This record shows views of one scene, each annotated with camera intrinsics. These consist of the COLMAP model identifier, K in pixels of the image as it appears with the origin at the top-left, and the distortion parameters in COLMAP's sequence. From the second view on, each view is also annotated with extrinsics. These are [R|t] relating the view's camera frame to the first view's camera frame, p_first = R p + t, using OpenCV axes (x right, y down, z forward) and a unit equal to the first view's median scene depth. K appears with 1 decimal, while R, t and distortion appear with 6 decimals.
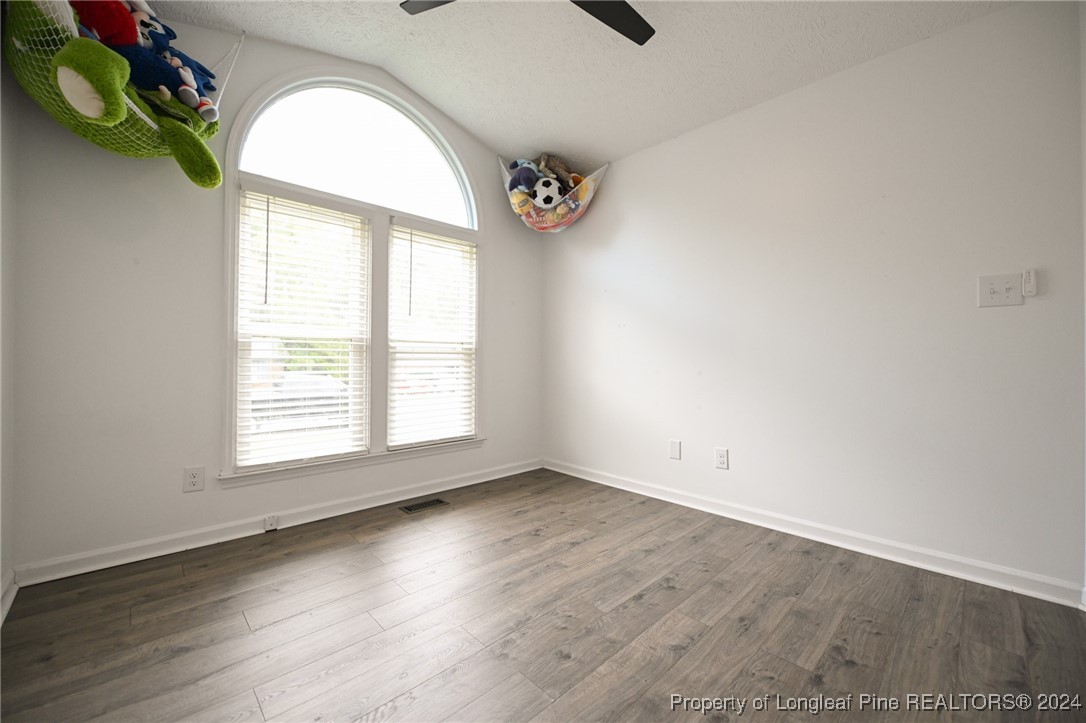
lens RADIAL K [[430.4, 0, 543.6], [0, 430.4, 355.6], [0, 0, 1]] dist [-0.008347, -0.000614]
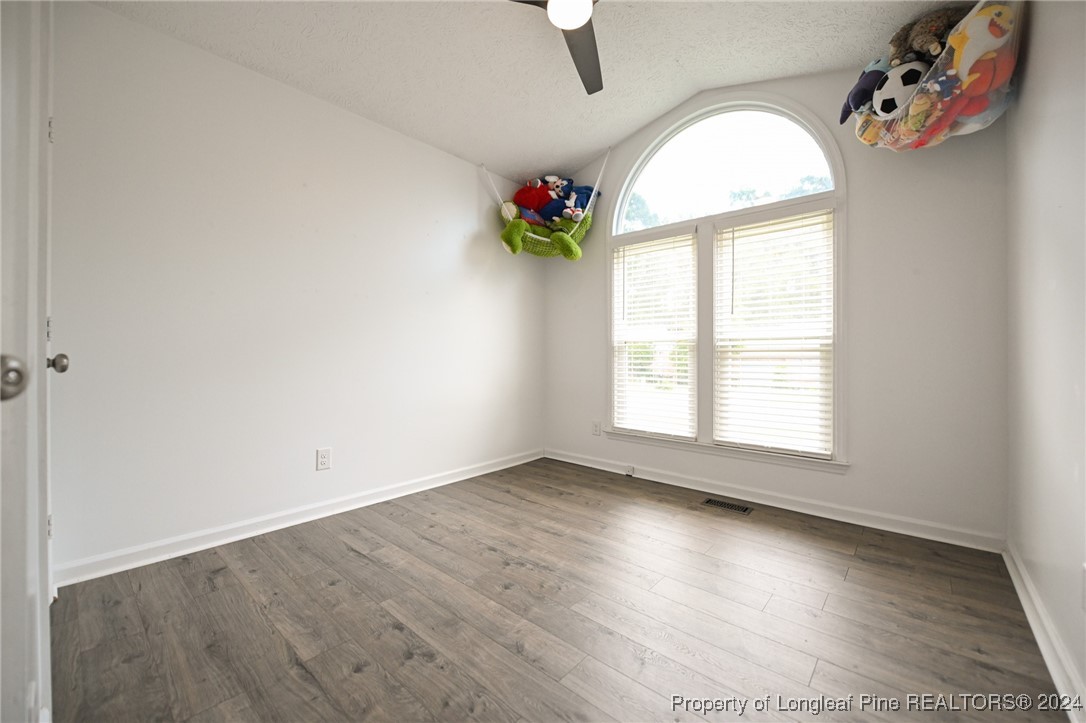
lens RADIAL K [[430.4, 0, 543.6], [0, 430.4, 355.6], [0, 0, 1]] dist [-0.008347, -0.000614]
pose [[0.079664, -0.004187, -0.996813, 0.684383], [0.007110, 0.999968, -0.003632, 0.004059], [0.996796, -0.006798, 0.079692, 0.511343]]
